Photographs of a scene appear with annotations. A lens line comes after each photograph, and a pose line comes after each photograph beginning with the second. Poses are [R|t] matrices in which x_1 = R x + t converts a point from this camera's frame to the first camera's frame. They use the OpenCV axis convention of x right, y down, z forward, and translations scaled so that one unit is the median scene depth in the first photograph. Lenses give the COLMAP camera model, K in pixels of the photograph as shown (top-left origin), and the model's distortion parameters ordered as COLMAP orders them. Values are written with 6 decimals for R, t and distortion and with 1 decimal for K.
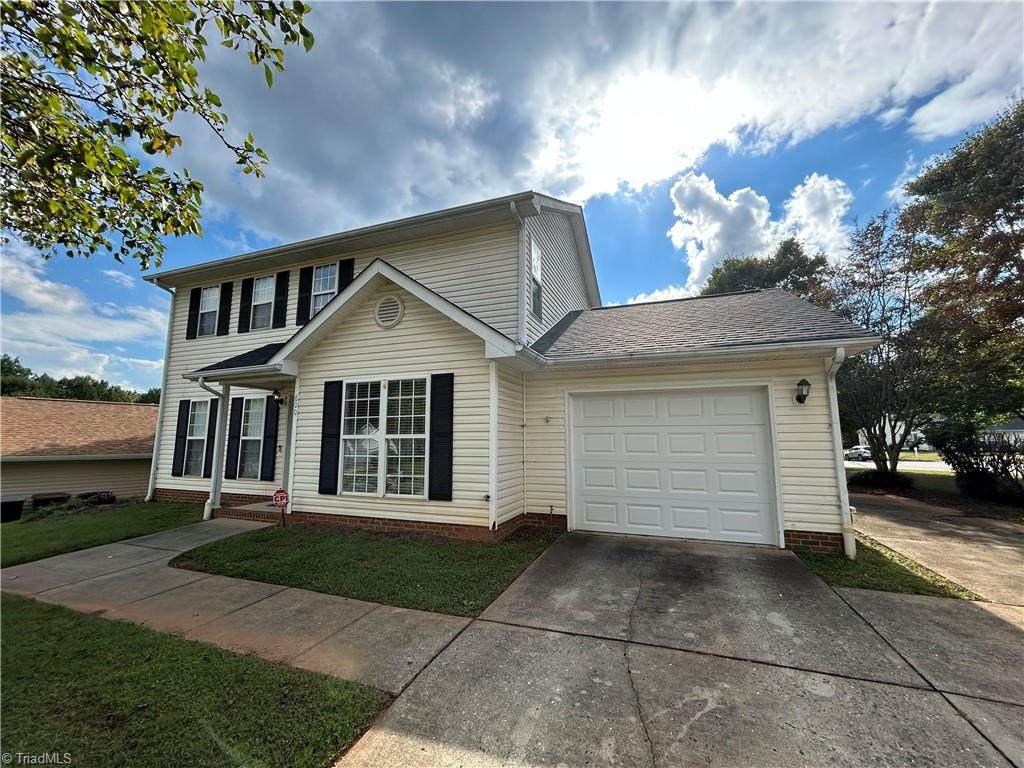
lens RADIAL K [[410.2, 0, 512.0], [0, 410.2, 384.0], [0, 0, 1]] dist [0.000883, 0.000313]
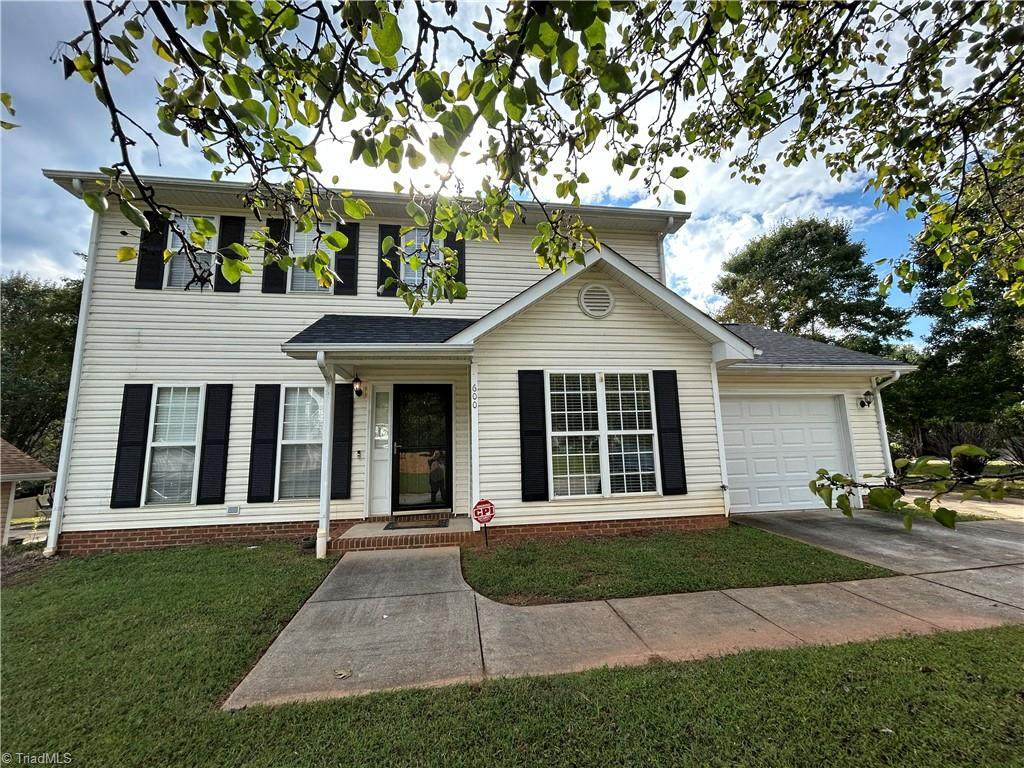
lens RADIAL K [[410.2, 0, 512.0], [0, 410.2, 384.0], [0, 0, 1]] dist [0.000883, 0.000313]
pose [[0.874672, 0.052978, 0.481811, -0.939461], [-0.042138, 0.998557, -0.033301, 0.055792], [-0.482880, 0.008825, 0.875642, 0.275707]]
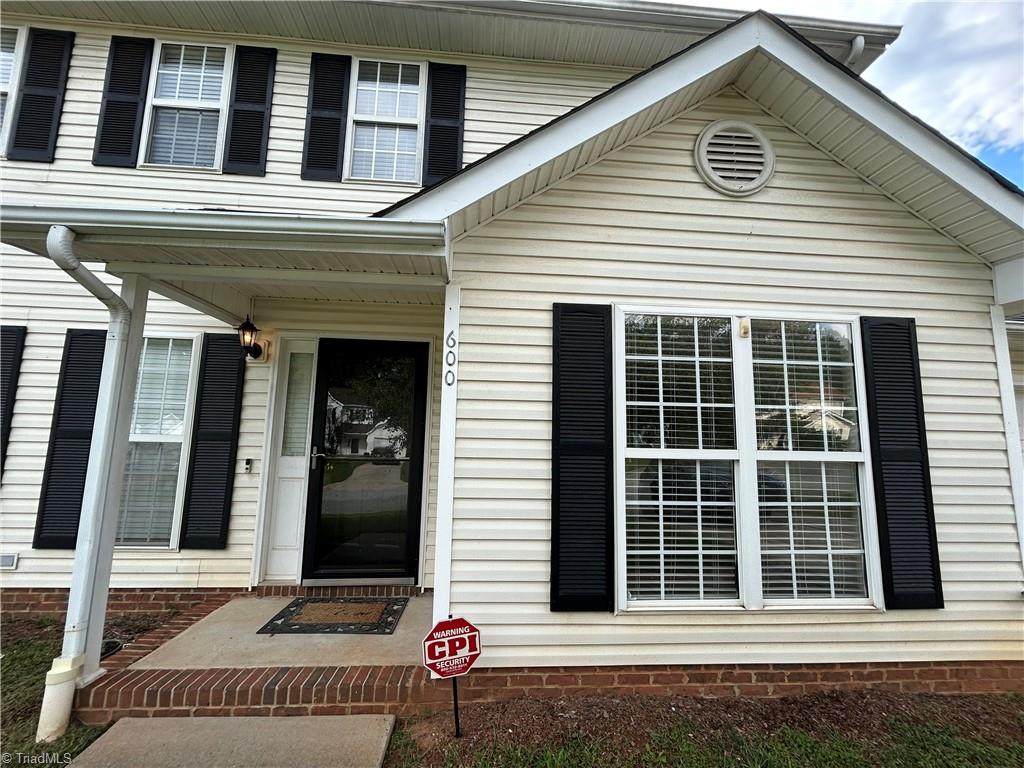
lens RADIAL K [[410.2, 0, 512.0], [0, 410.2, 384.0], [0, 0, 1]] dist [0.000883, 0.000313]
pose [[0.908178, 0.071367, 0.412455, -0.684224], [-0.079580, 0.996825, 0.002745, 0.074405], [-0.410949, -0.035316, 0.910974, 0.718815]]
